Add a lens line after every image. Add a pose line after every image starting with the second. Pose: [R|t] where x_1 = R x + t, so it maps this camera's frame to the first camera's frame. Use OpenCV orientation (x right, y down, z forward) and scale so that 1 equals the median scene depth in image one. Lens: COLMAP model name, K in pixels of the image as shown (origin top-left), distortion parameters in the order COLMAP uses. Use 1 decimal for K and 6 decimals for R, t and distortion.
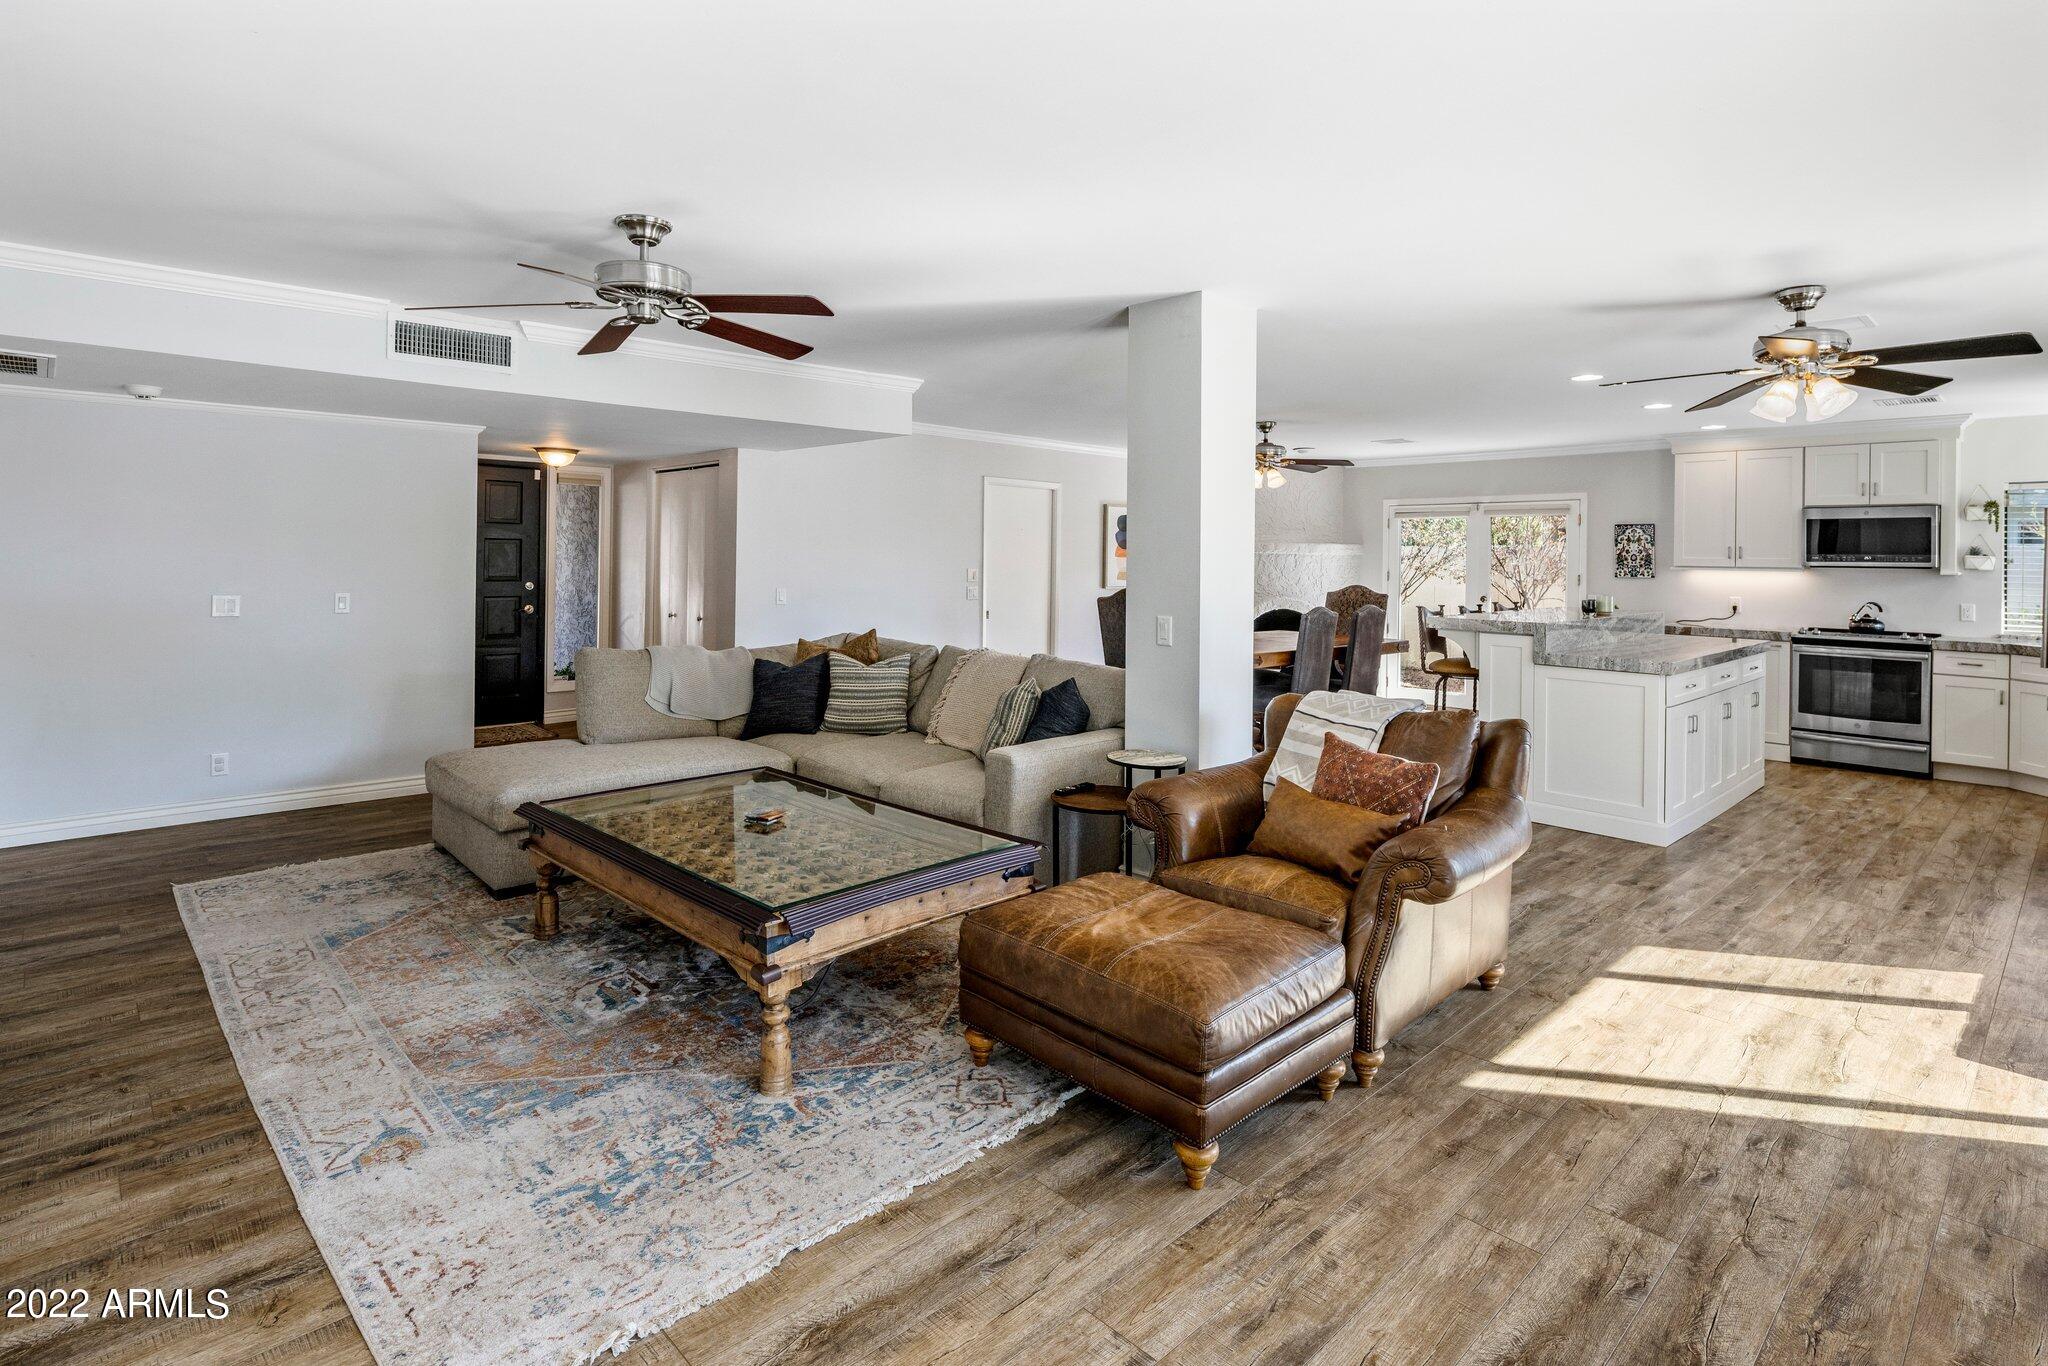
lens RADIAL K [[995.0, 0, 1038.3], [0, 995.0, 550.9], [0, 0, 1]] dist [0.006116, -0.004661]
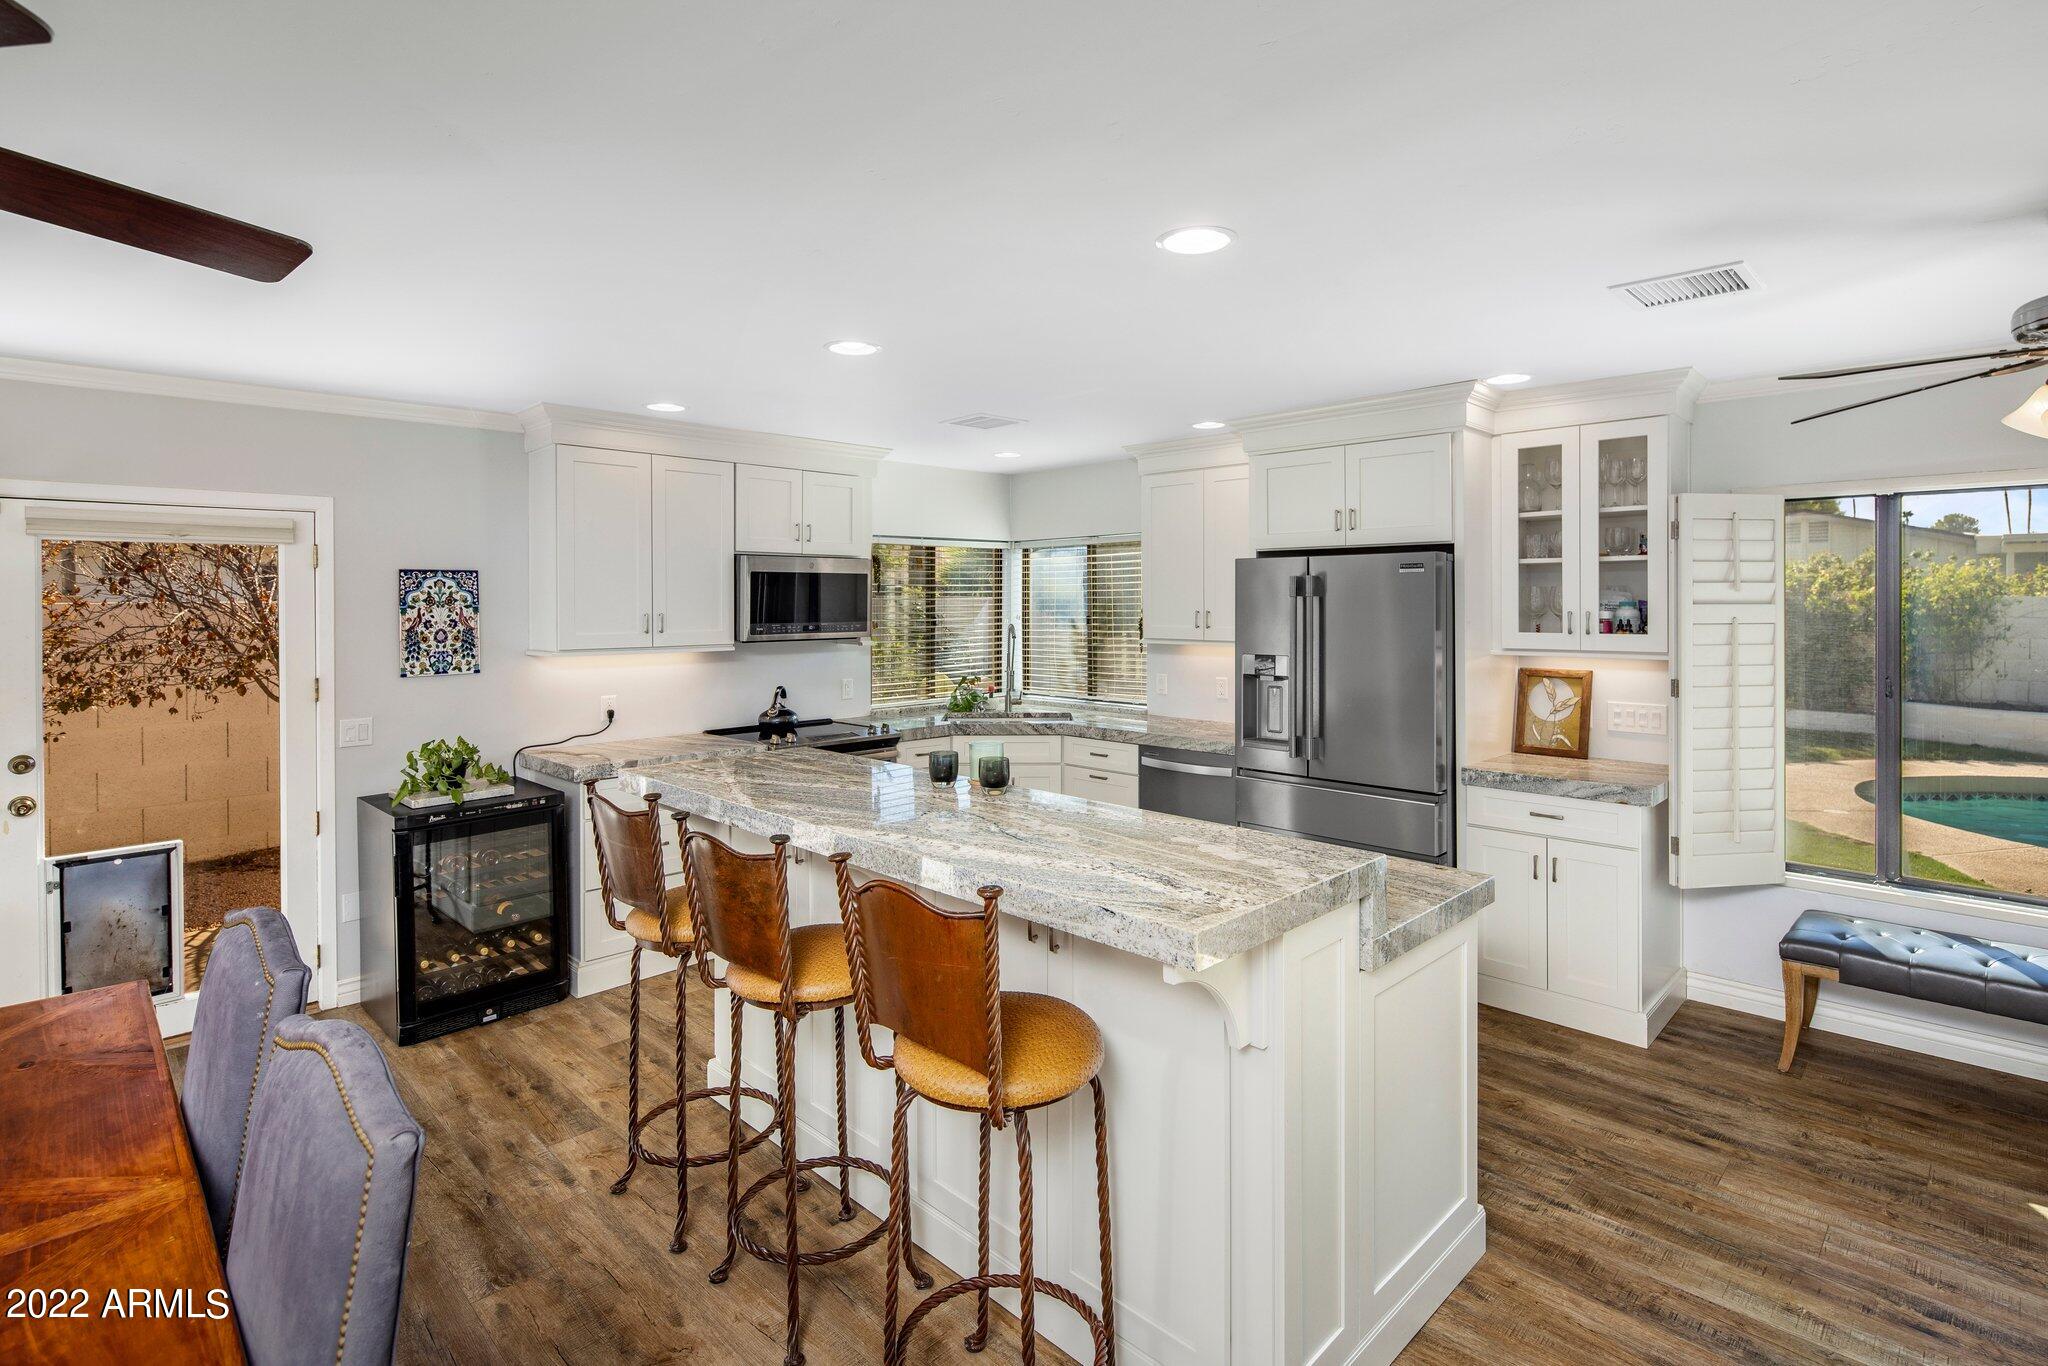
lens RADIAL K [[995.0, 0, 1031.5], [0, 995.0, 605.3], [0, 0, 1]] dist [0.006116, -0.004661]
pose [[-0.041478, -0.015828, 0.999014, 0.098230], [-0.001562, 0.999874, 0.015777, -0.020707], [-0.999138, -0.000906, -0.041498, 0.858526]]
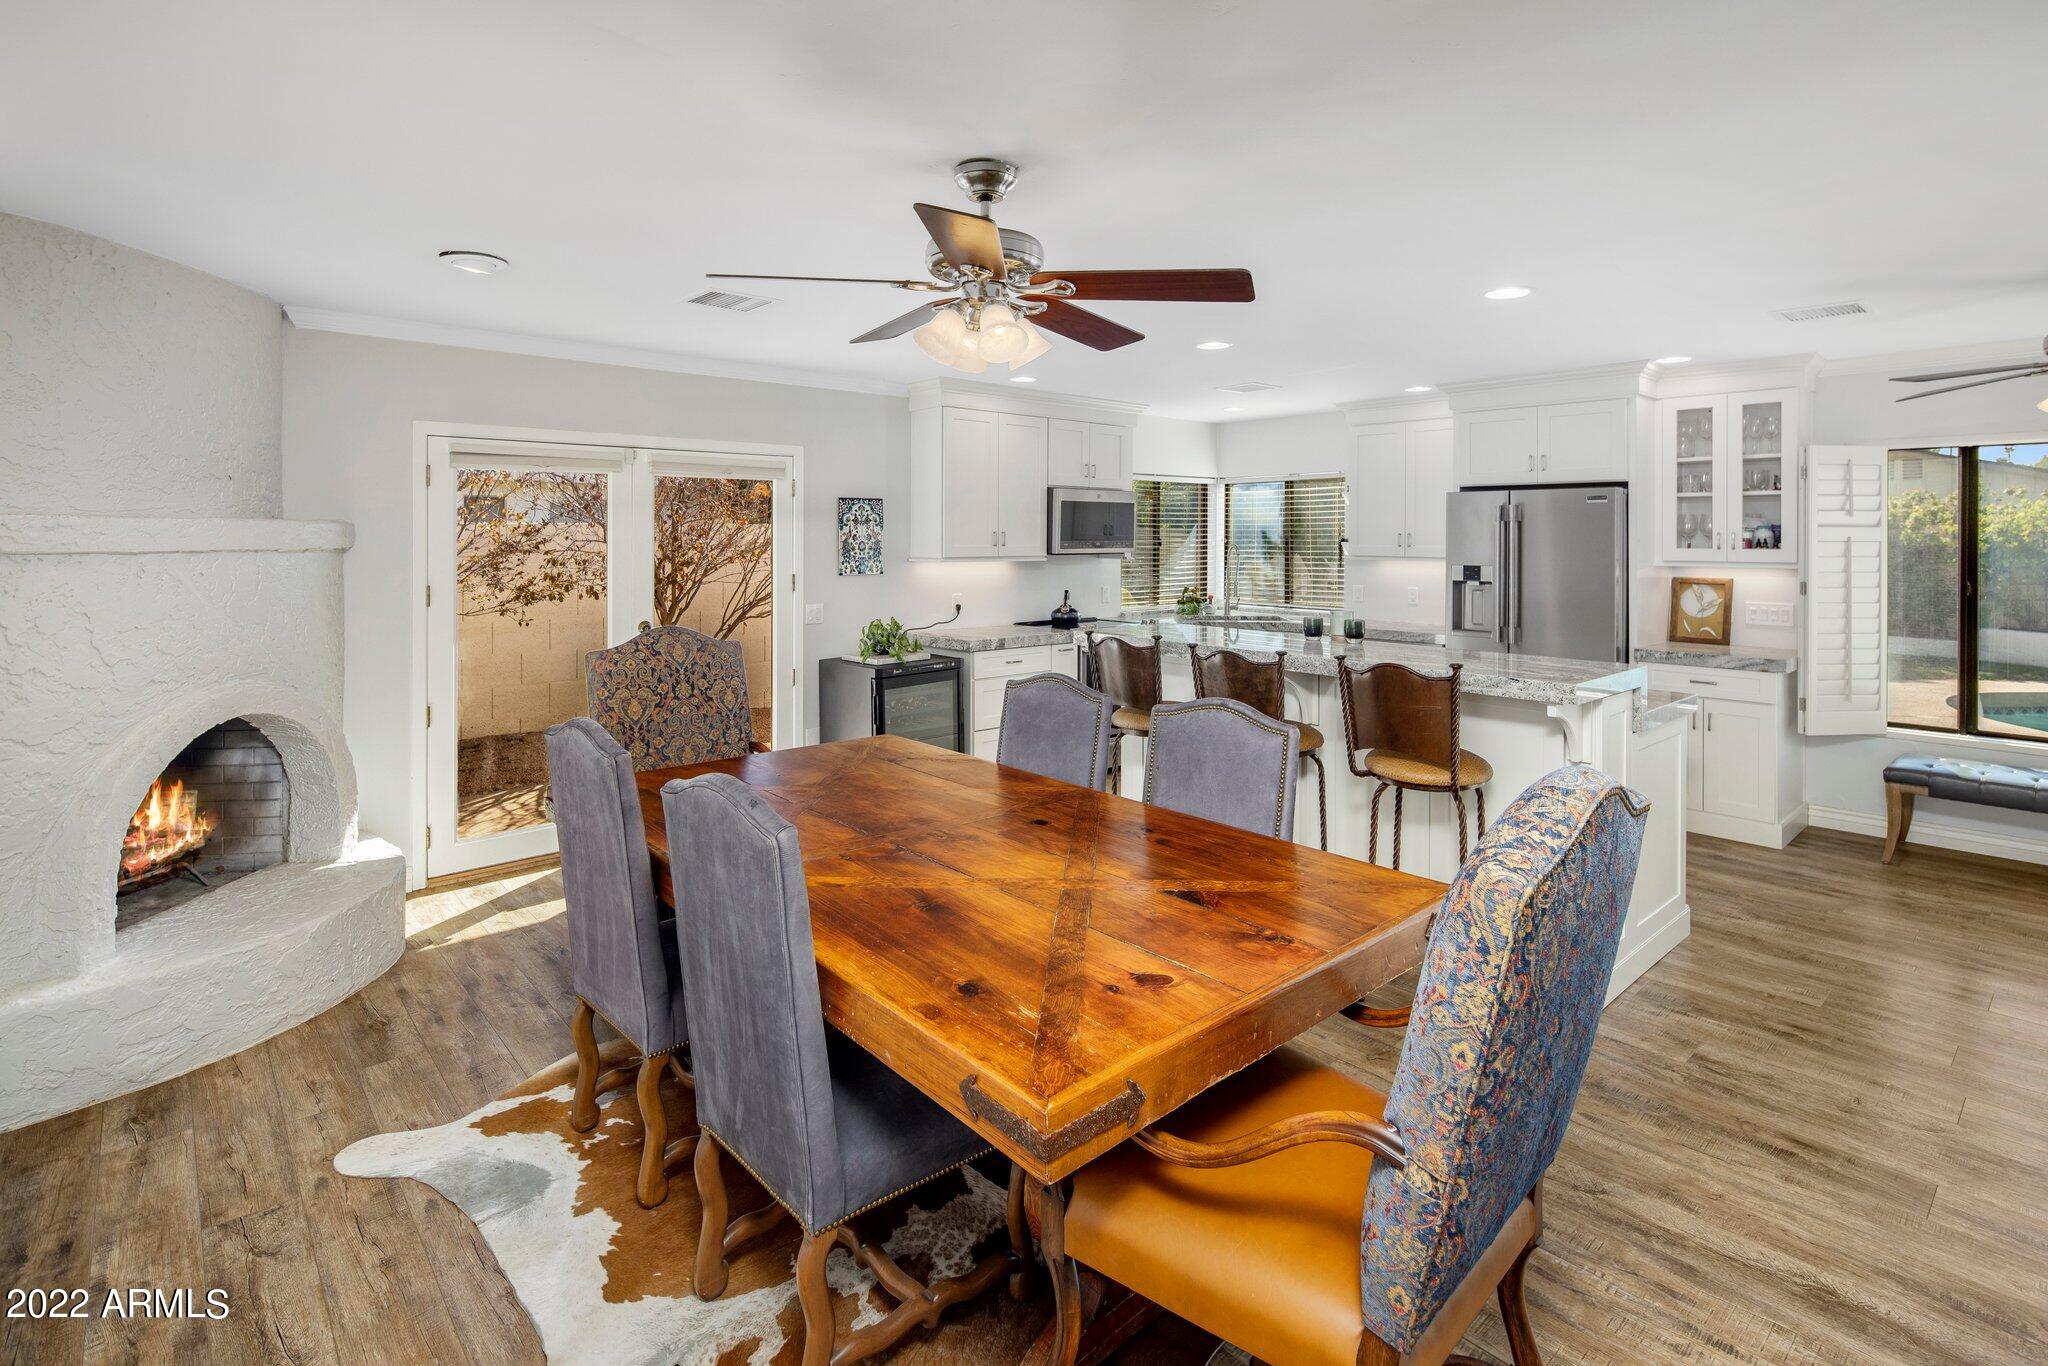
lens RADIAL K [[995.0, 0, 1027.9], [0, 995.0, 536.3], [0, 0, 1]] dist [0.006116, -0.004661]
pose [[0.015968, -0.013064, 0.999787, -0.109265], [-0.007355, 0.999886, 0.013183, -0.012187], [-0.999845, -0.007564, 0.015870, 1.037773]]
